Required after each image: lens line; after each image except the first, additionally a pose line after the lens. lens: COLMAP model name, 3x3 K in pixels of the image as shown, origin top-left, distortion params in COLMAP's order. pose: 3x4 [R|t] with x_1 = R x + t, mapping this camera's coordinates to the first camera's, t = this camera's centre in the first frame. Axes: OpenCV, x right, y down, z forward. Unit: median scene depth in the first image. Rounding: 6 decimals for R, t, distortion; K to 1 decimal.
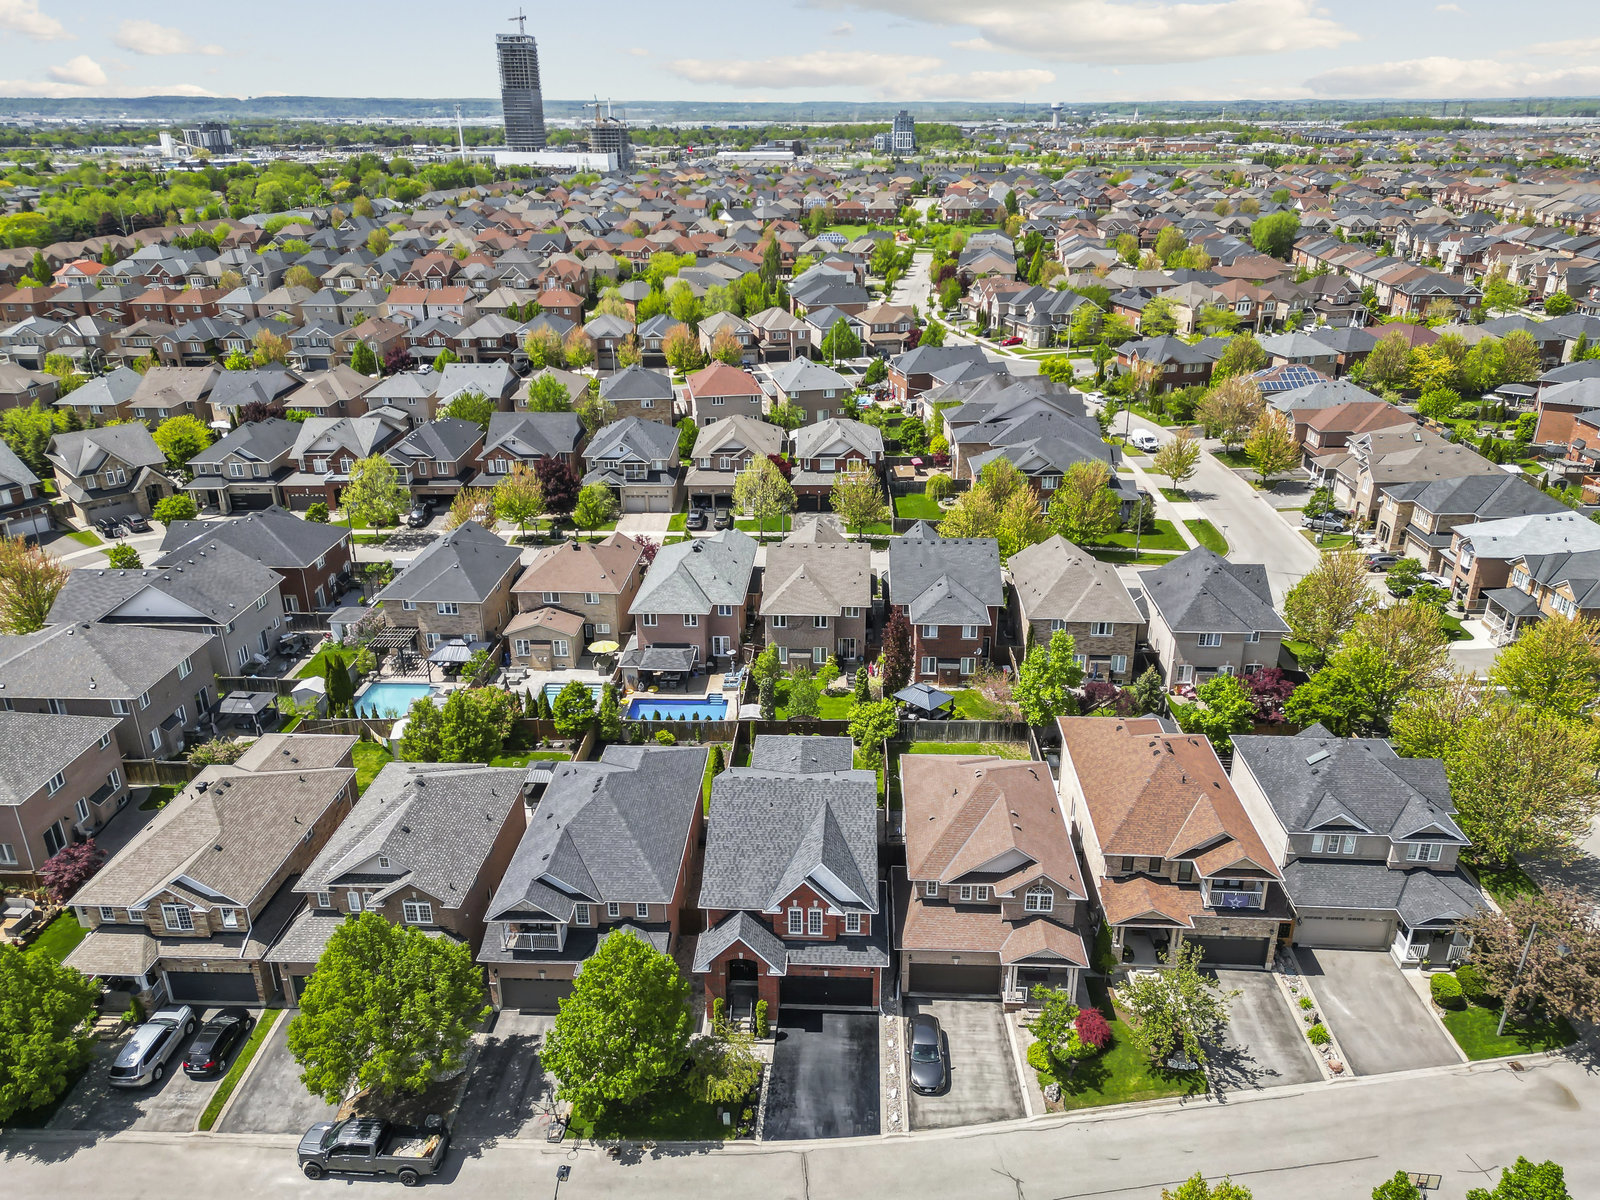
lens RADIAL K [[1143.0, 0, 801.8], [0, 1143.0, 604.6], [0, 0, 1]] dist [0.081598, -0.084744]
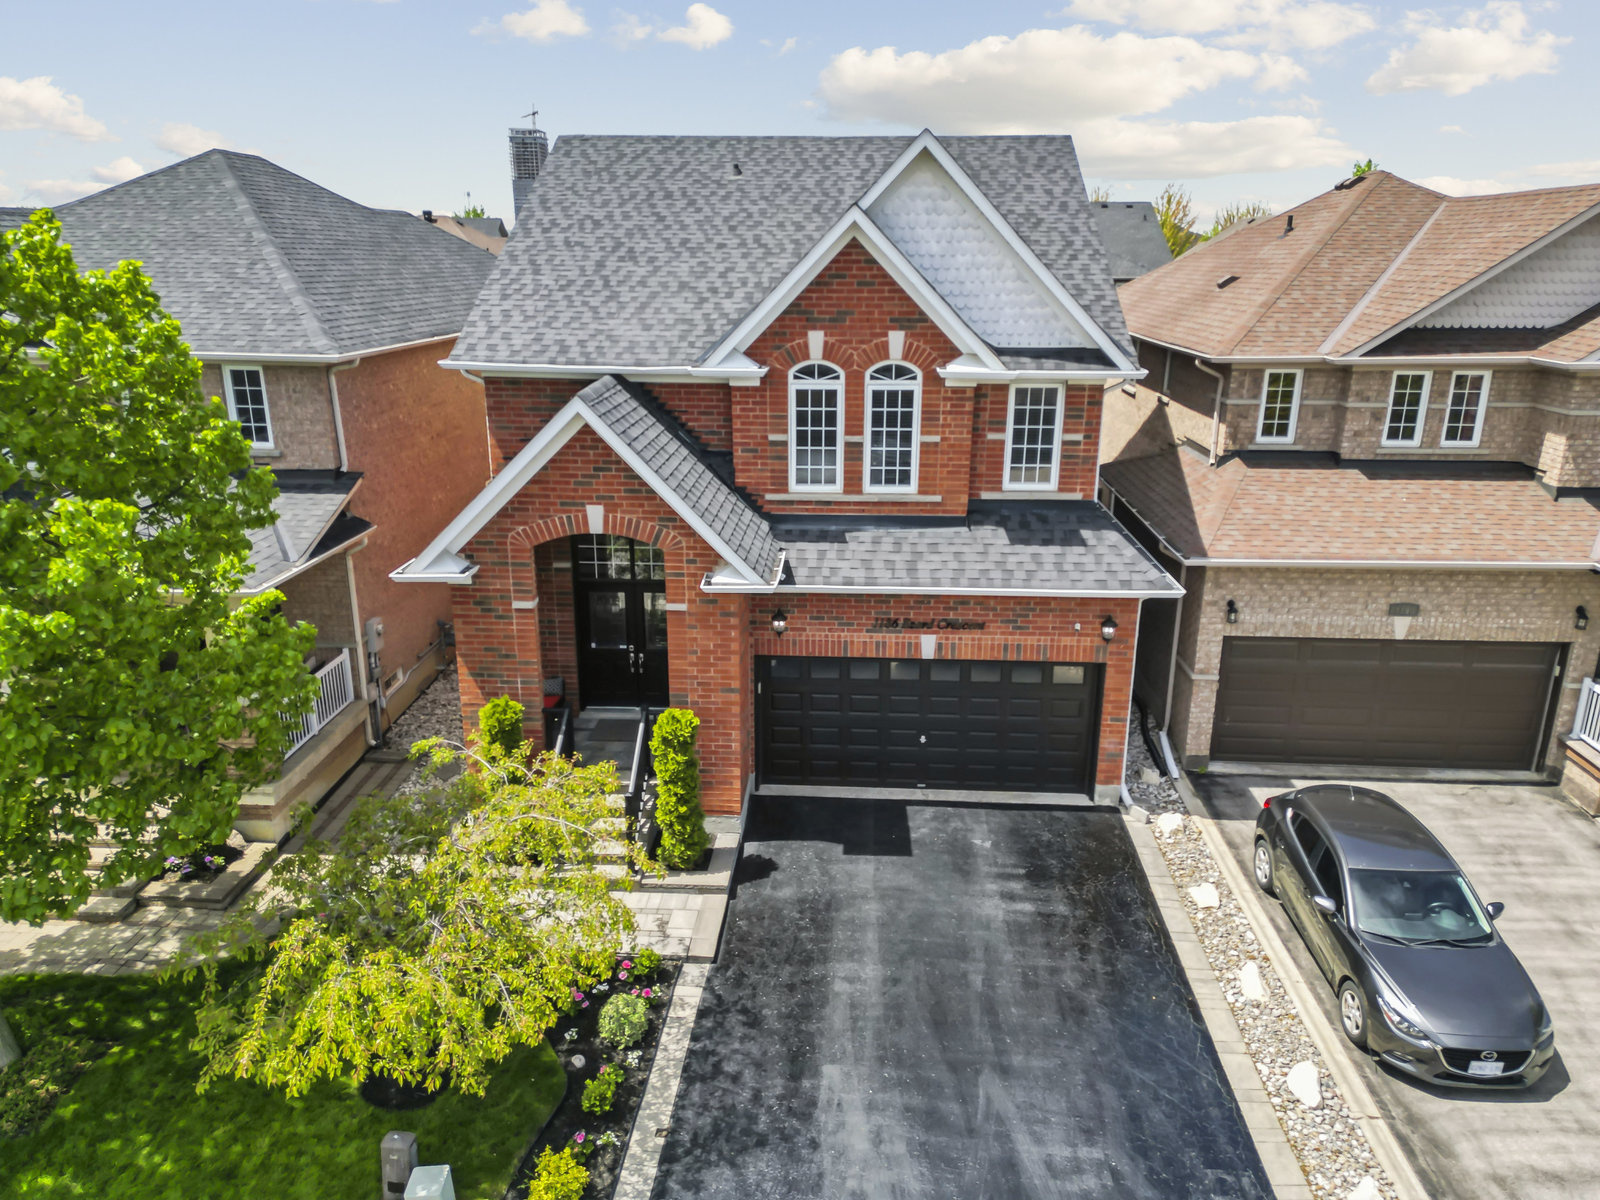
lens RADIAL K [[1112.2, 0, 802.2], [0, 1112.2, 604.9], [0, 0, 1]] dist [0.077980, -0.073910]
pose [[0.999935, 0.011224, 0.001876, -0.008103], [-0.011001, 0.995611, -0.092941, 0.312298], [-0.002911, 0.092914, 0.995670, 0.692912]]
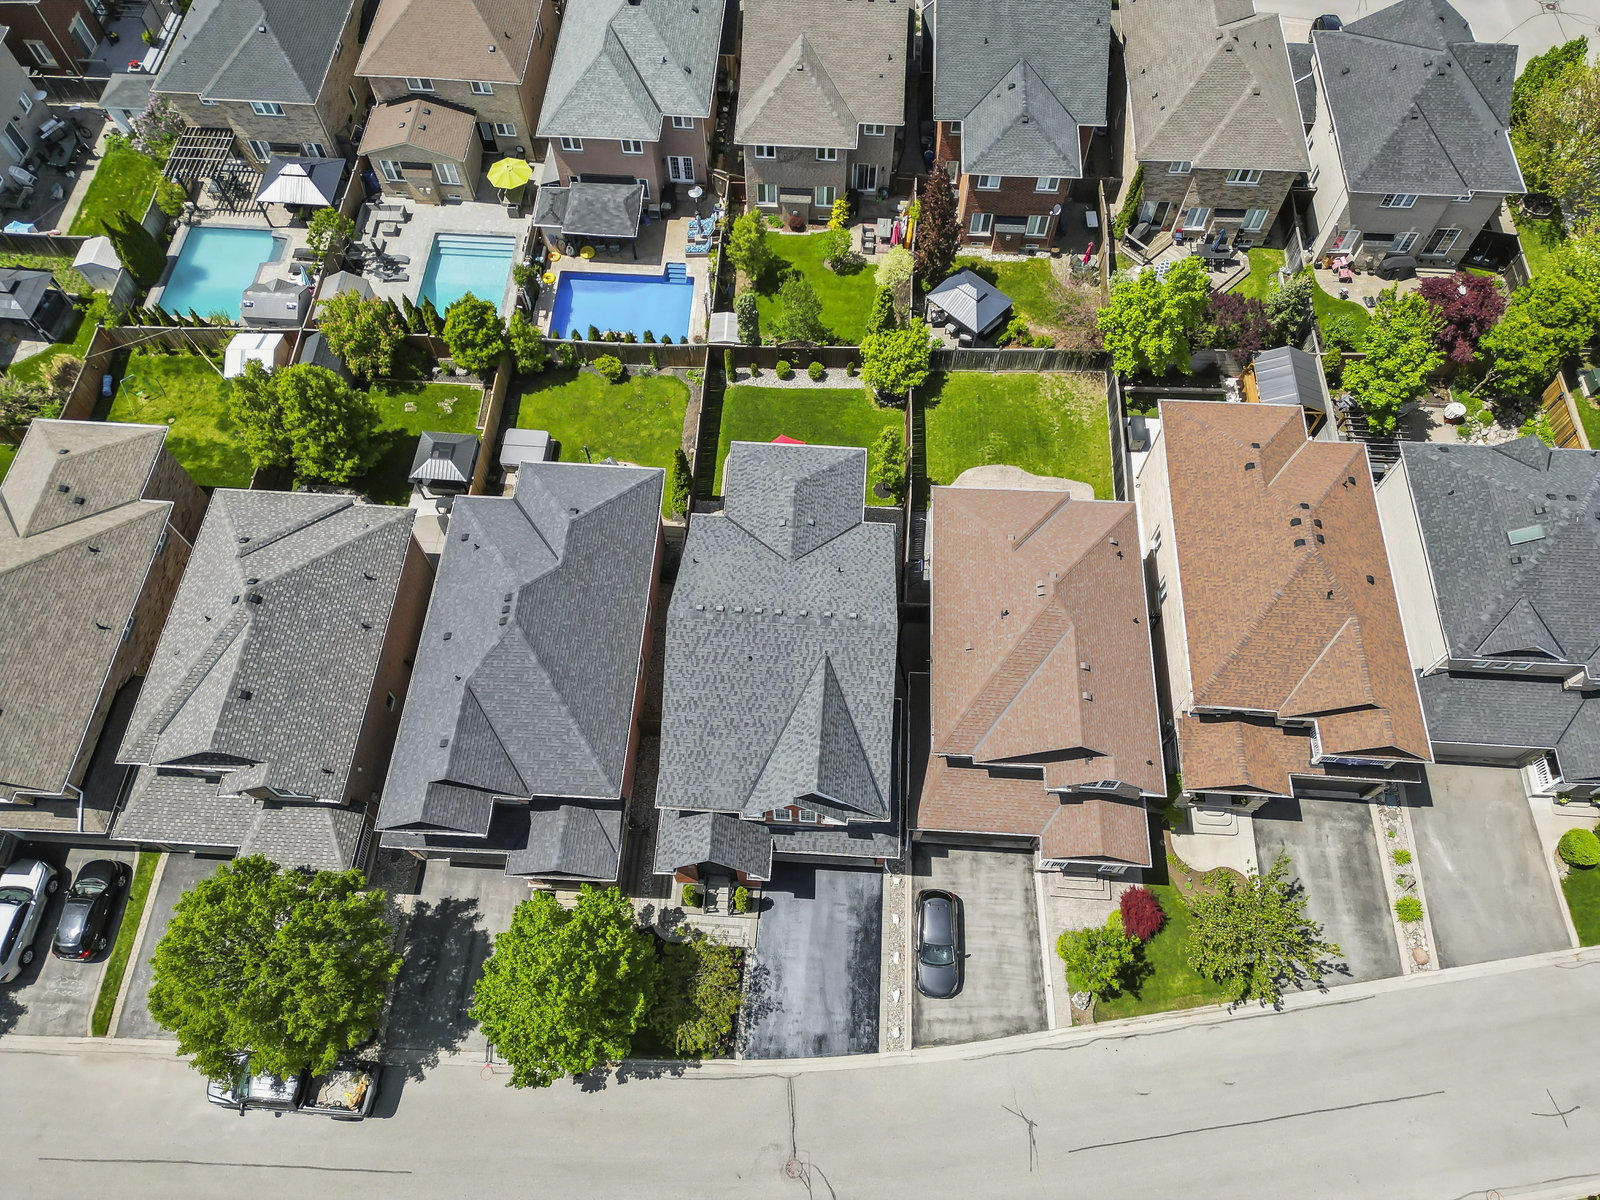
lens RADIAL K [[1116.2, 0, 801.0], [0, 1116.2, 603.4], [0, 0, 1]] dist [0.085230, -0.084751]
pose [[0.999954, 0.009332, 0.002251, 0.003594], [-0.008663, 0.776310, 0.630291, -0.287479], [0.004135, -0.630282, 0.776356, 0.464501]]
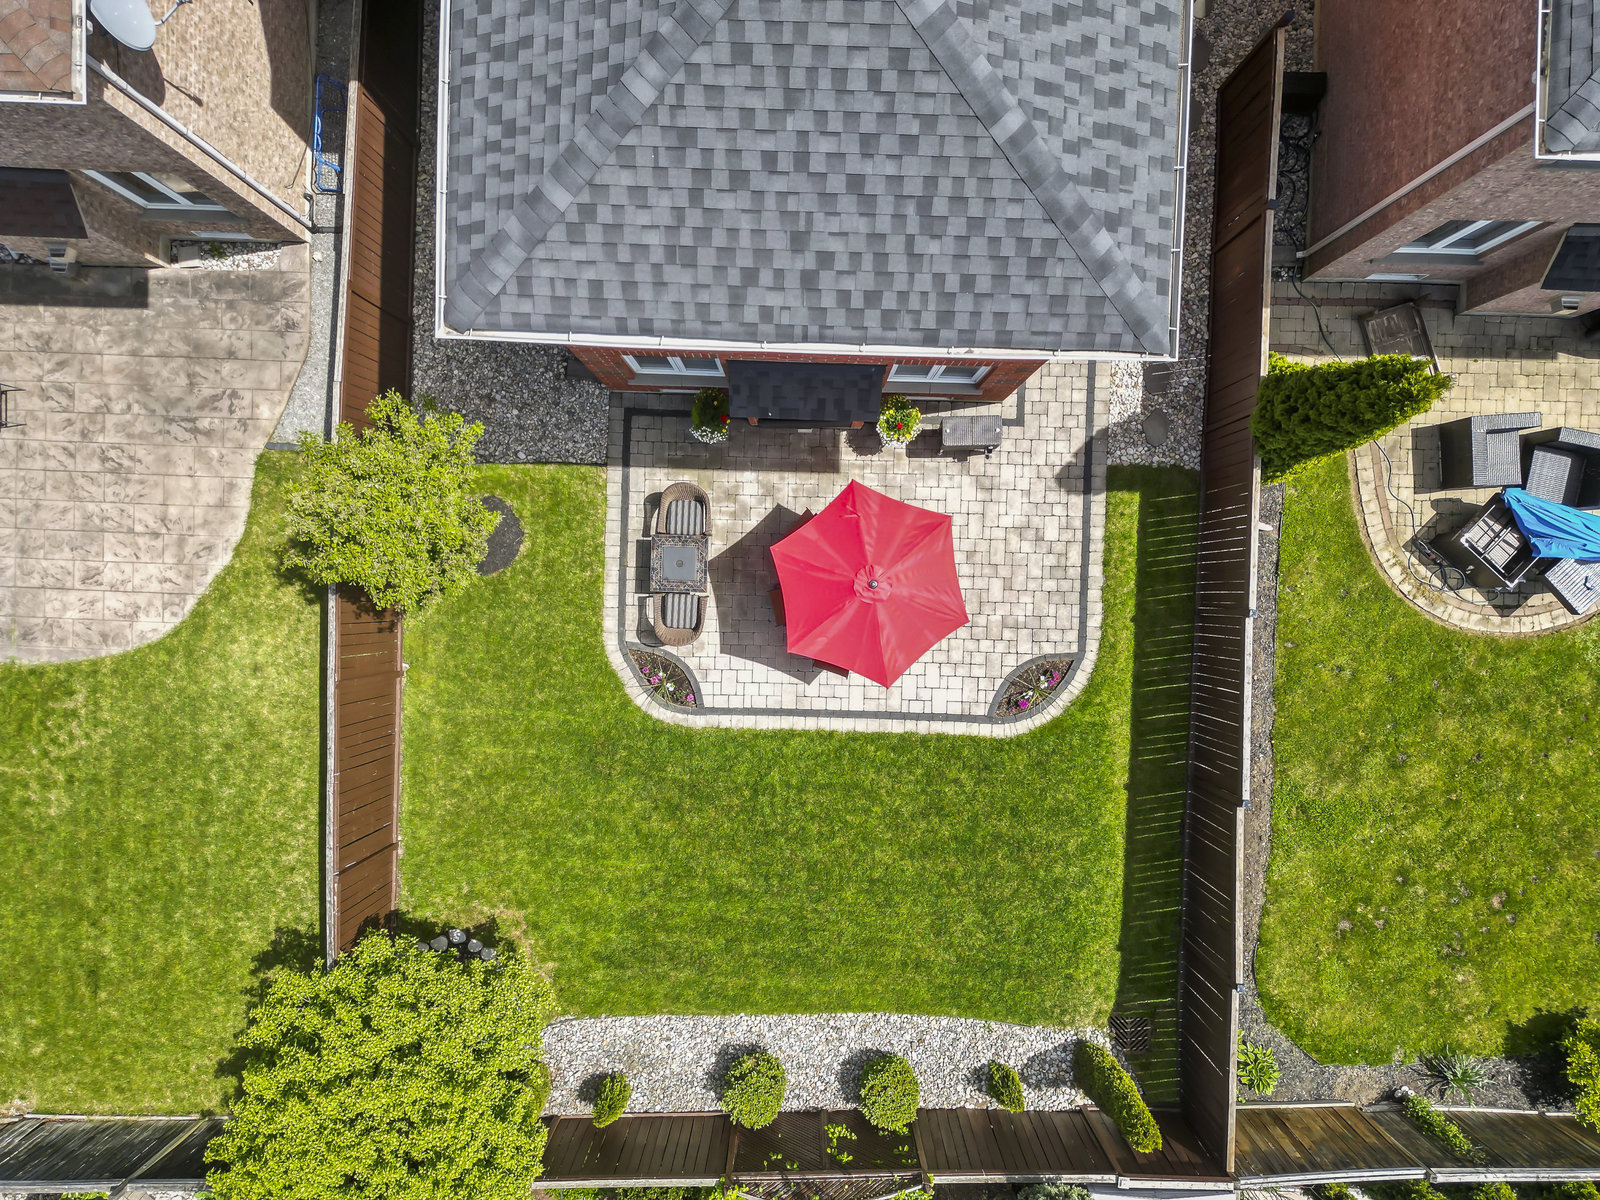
lens RADIAL K [[1112.2, 0, 802.2], [0, 1112.2, 604.9], [0, 0, 1]] dist [0.077980, -0.073910]
pose [[-0.999758, 0.020482, 0.008023, 0.002812], [-0.000900, -0.402498, 0.915421, -0.013938], [0.021979, 0.915192, 0.402419, 1.141990]]
